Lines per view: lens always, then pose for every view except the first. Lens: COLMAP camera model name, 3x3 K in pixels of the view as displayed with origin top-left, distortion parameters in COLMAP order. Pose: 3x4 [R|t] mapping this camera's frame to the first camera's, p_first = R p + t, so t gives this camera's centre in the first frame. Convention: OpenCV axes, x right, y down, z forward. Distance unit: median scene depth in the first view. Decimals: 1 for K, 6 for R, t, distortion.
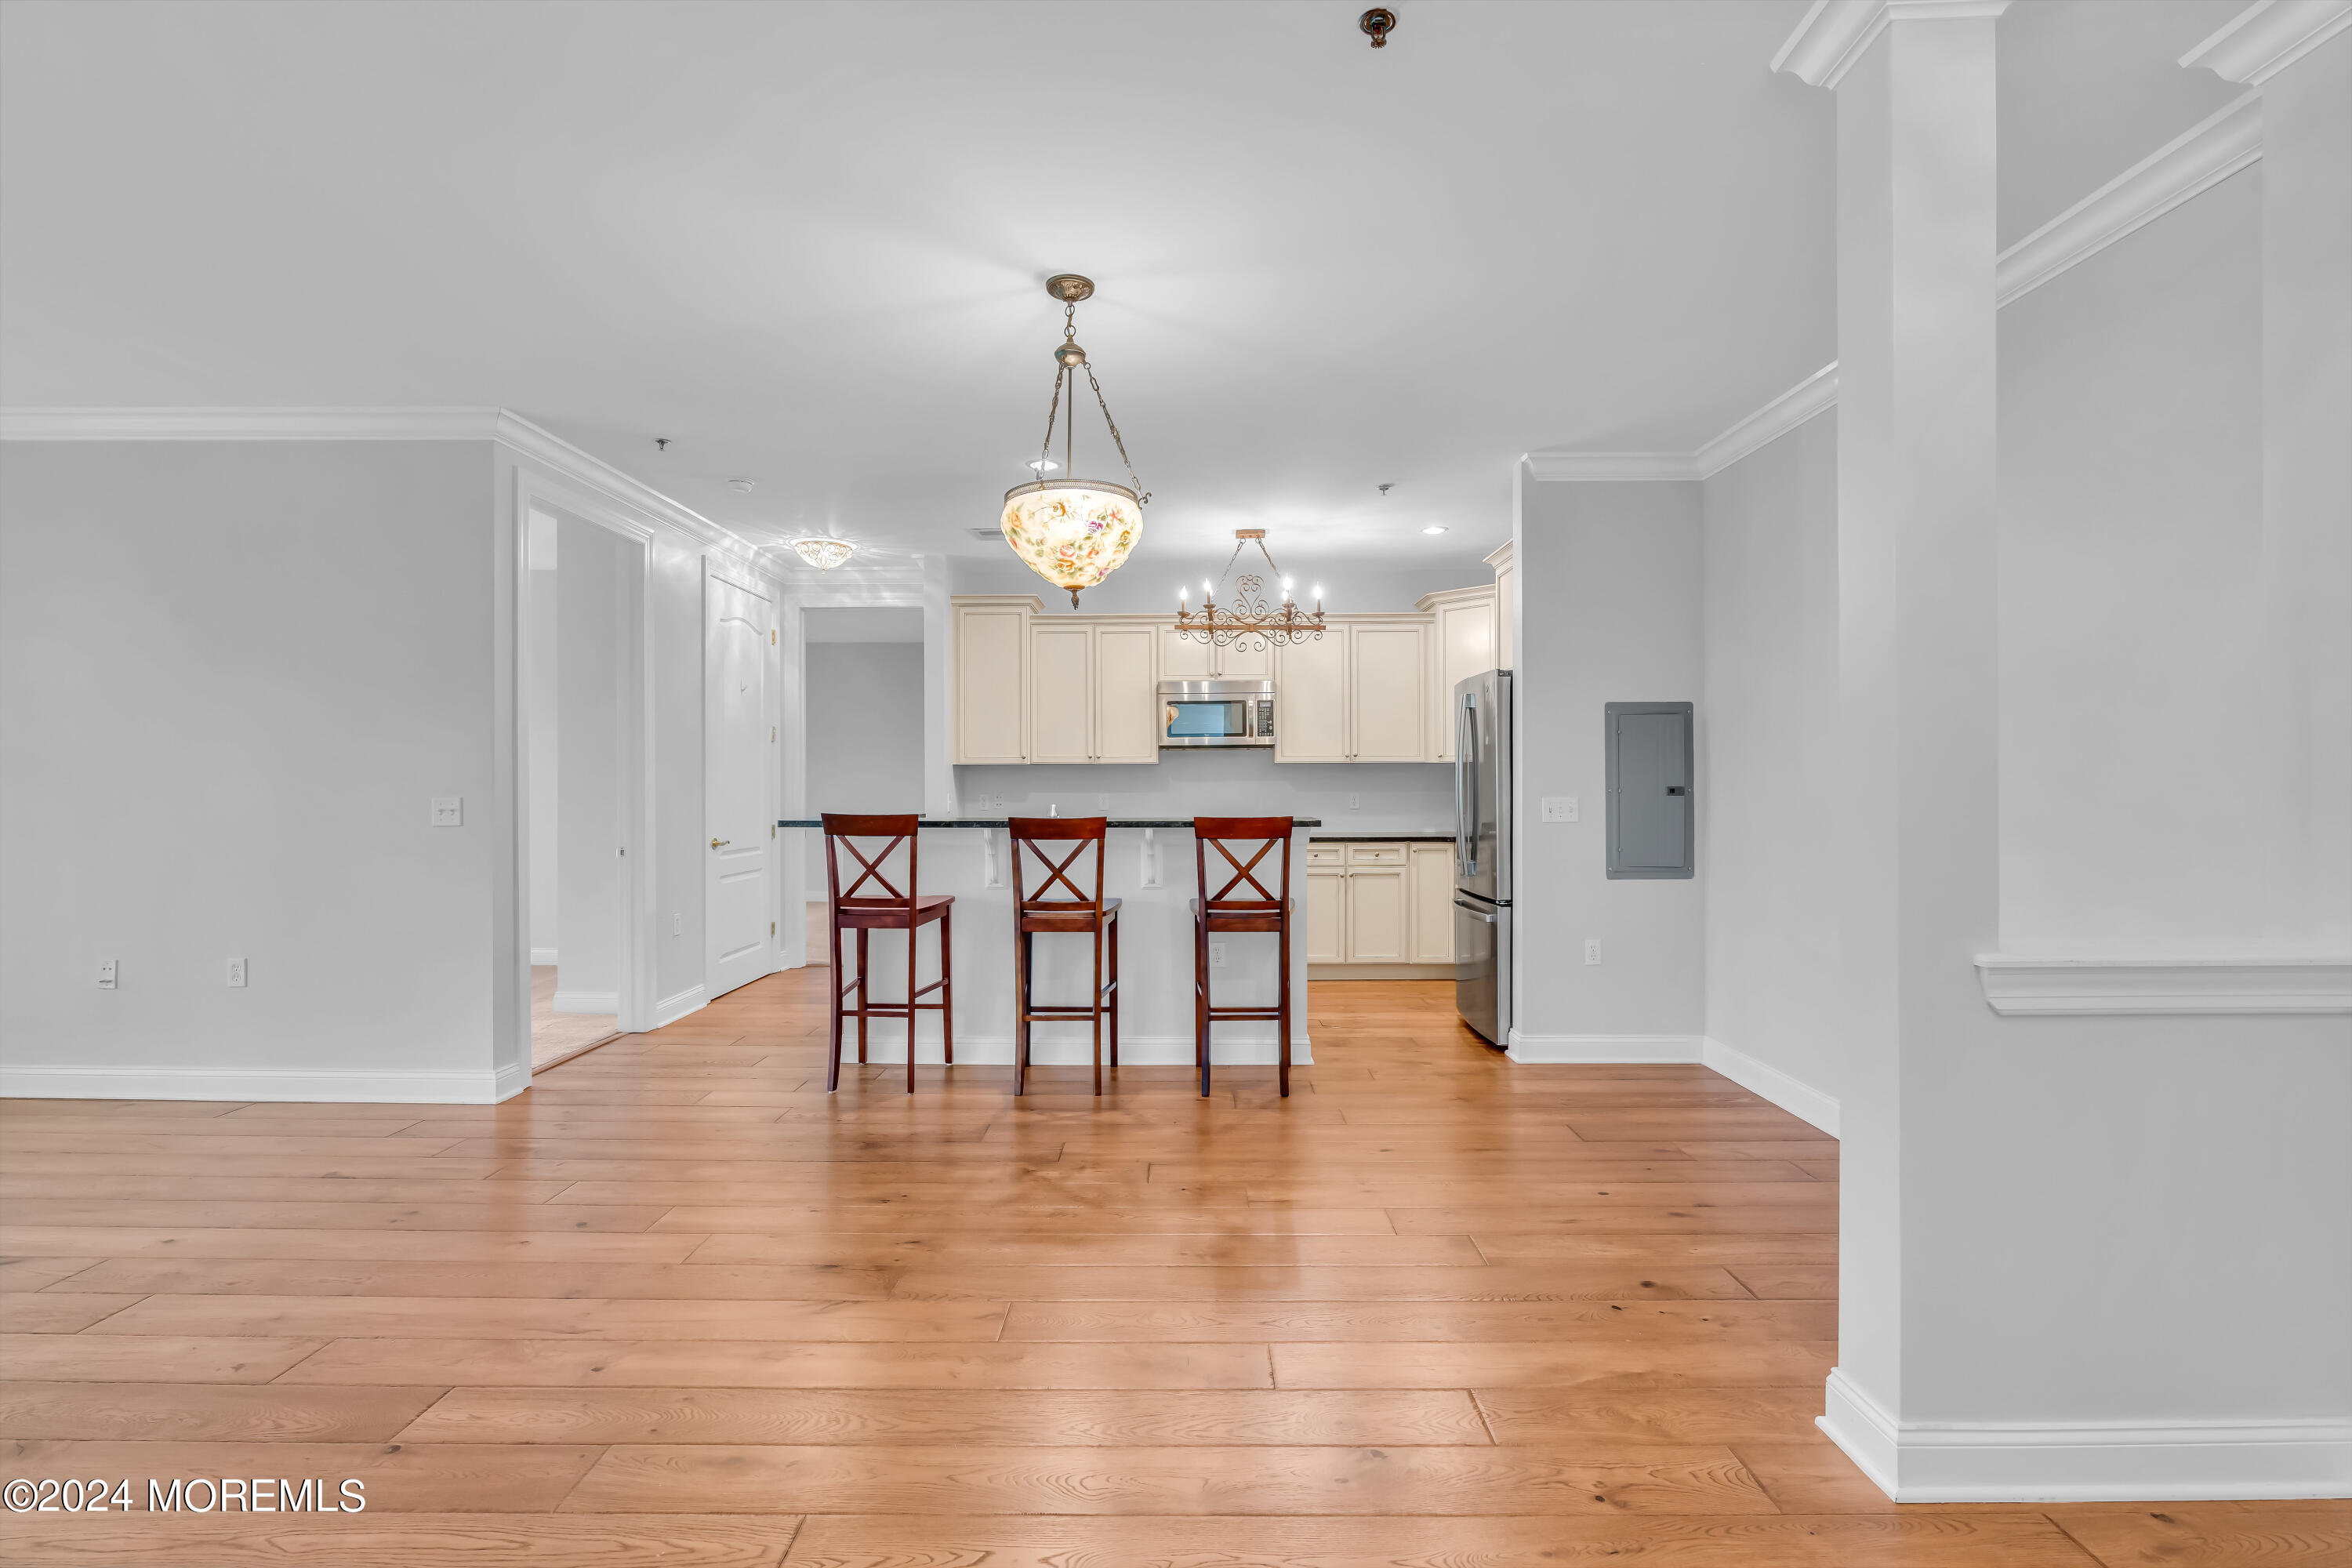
lens RADIAL K [[1066.0, 0, 1180.8], [0, 1066.0, 783.8], [0, 0, 1]] dist [-0.017474, 0.006520]
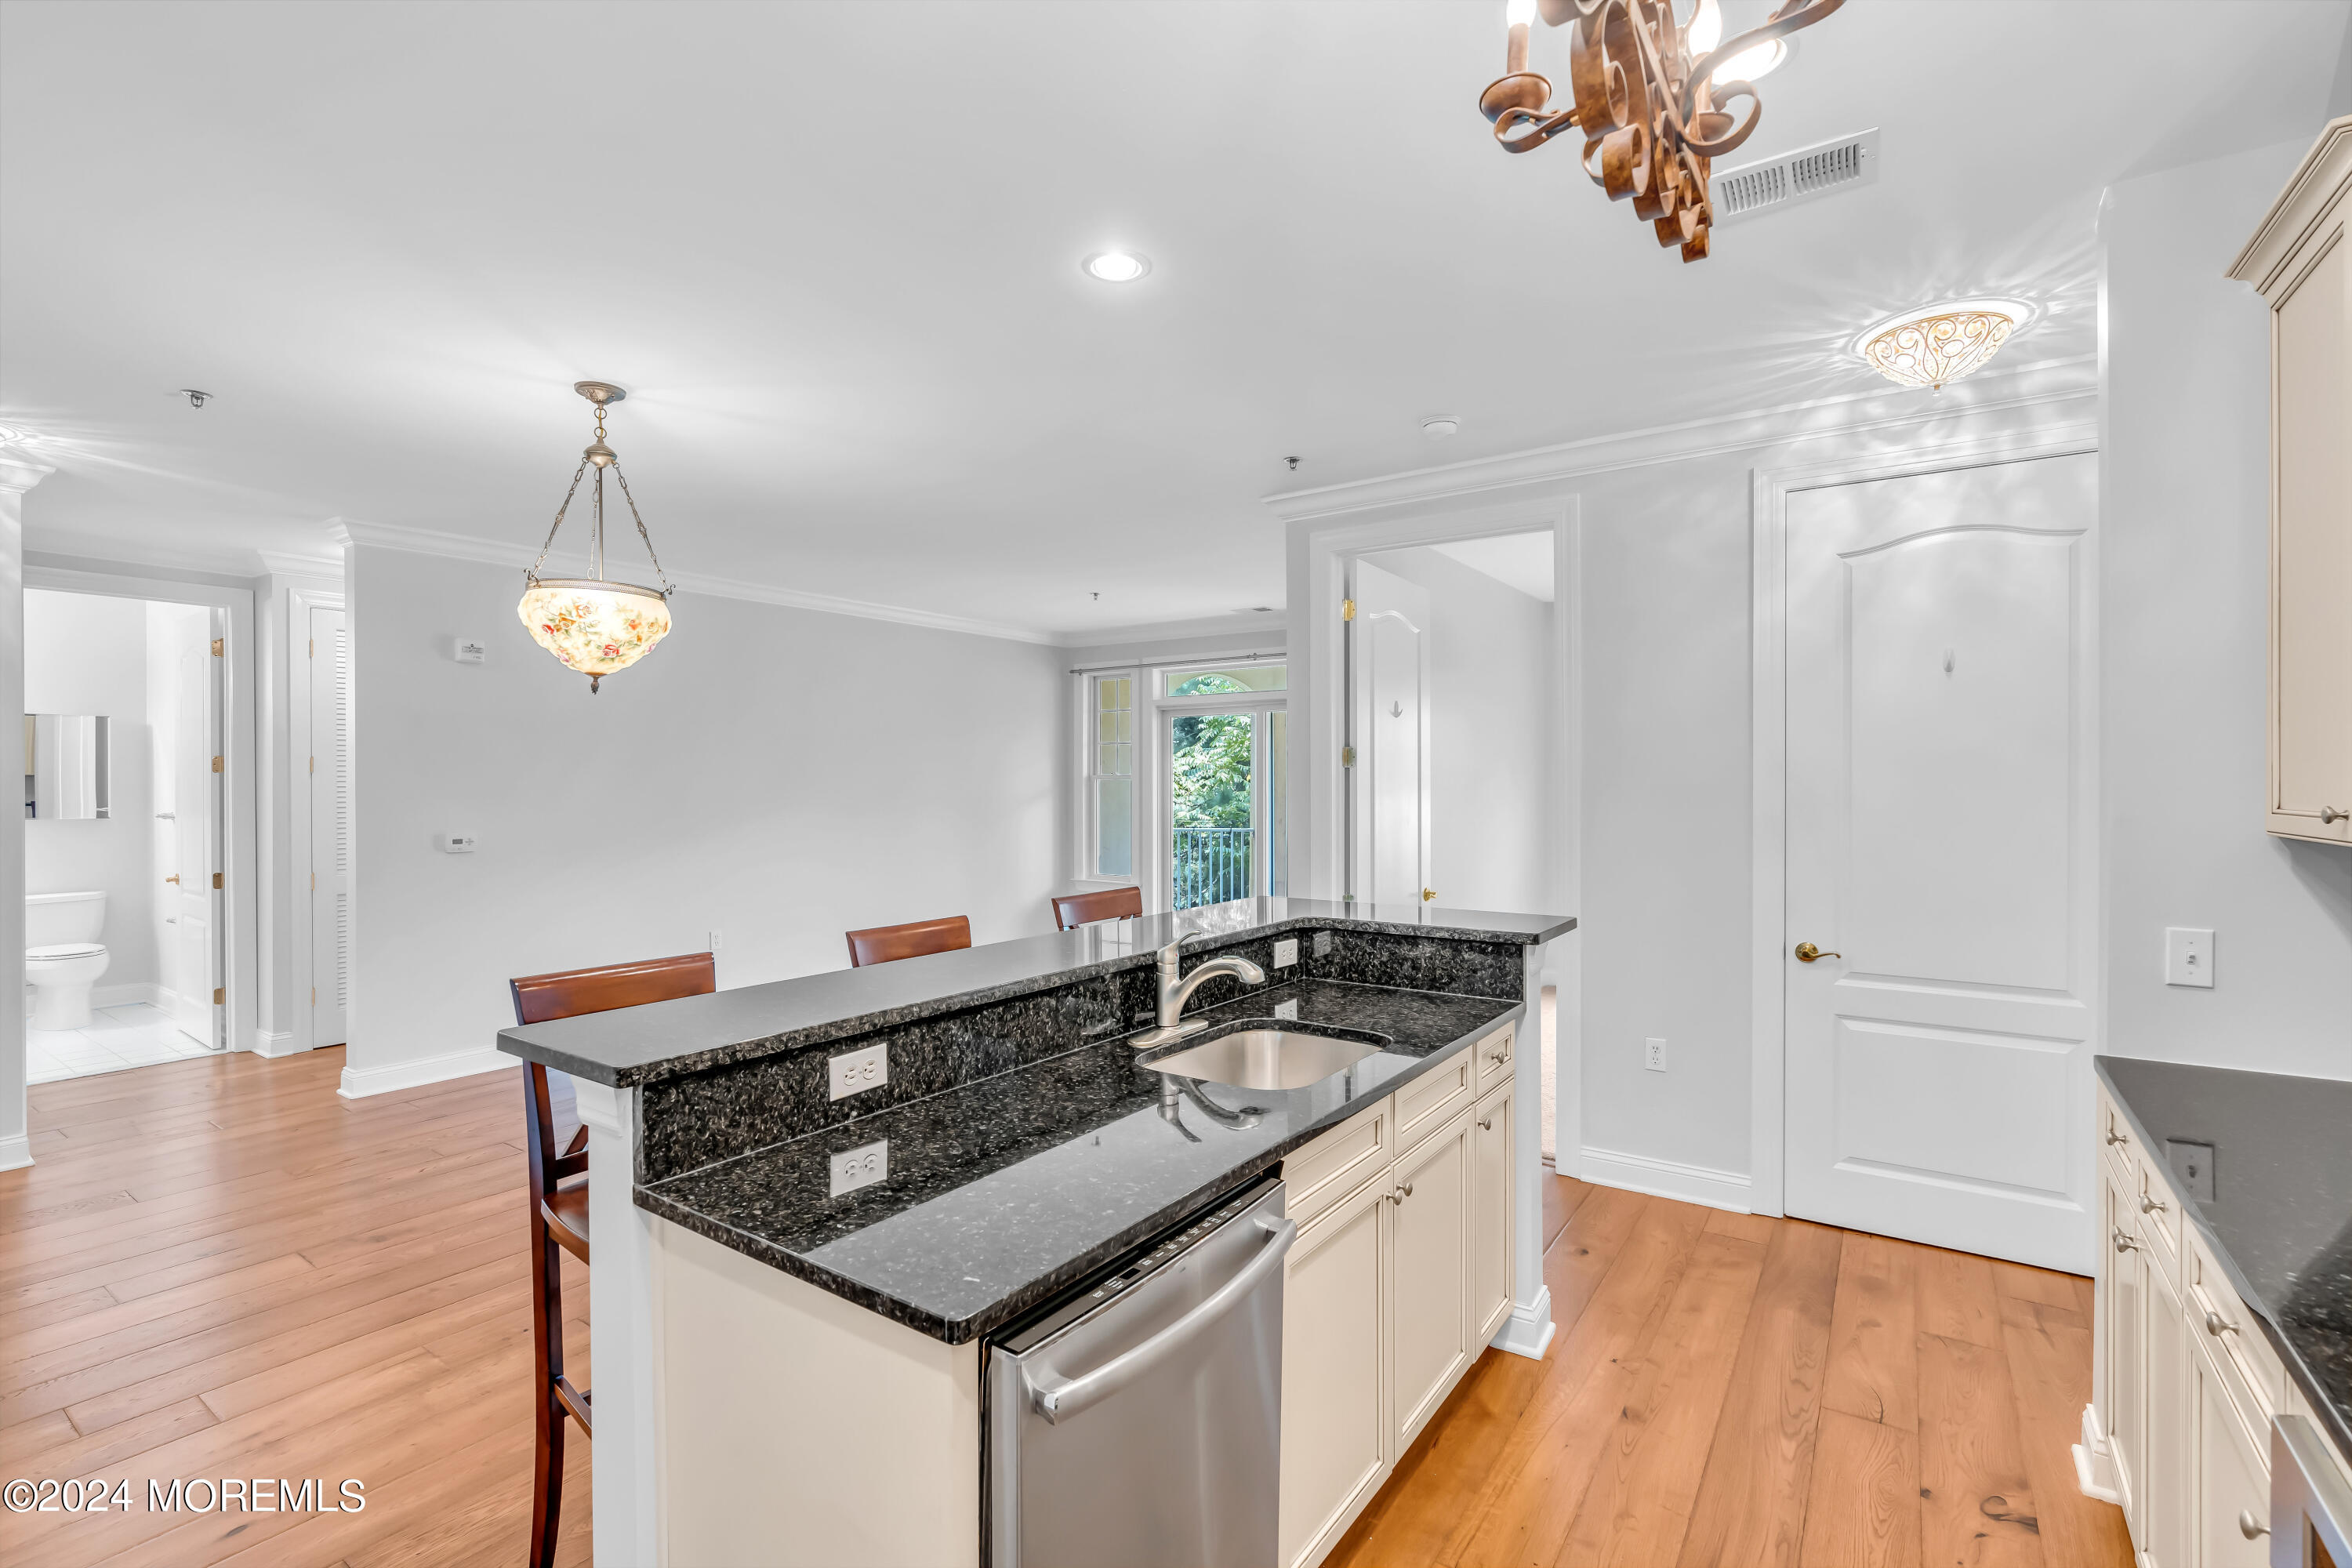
lens RADIAL K [[1051.8, 0, 1180.7], [0, 1051.8, 783.1], [0, 0, 1]] dist [-0.014757, 0.004726]
pose [[-0.559208, 0.004472, -0.829015, 0.233451], [0.002991, 0.999990, 0.003376, -0.040389], [0.829022, -0.000592, -0.559216, 1.093465]]
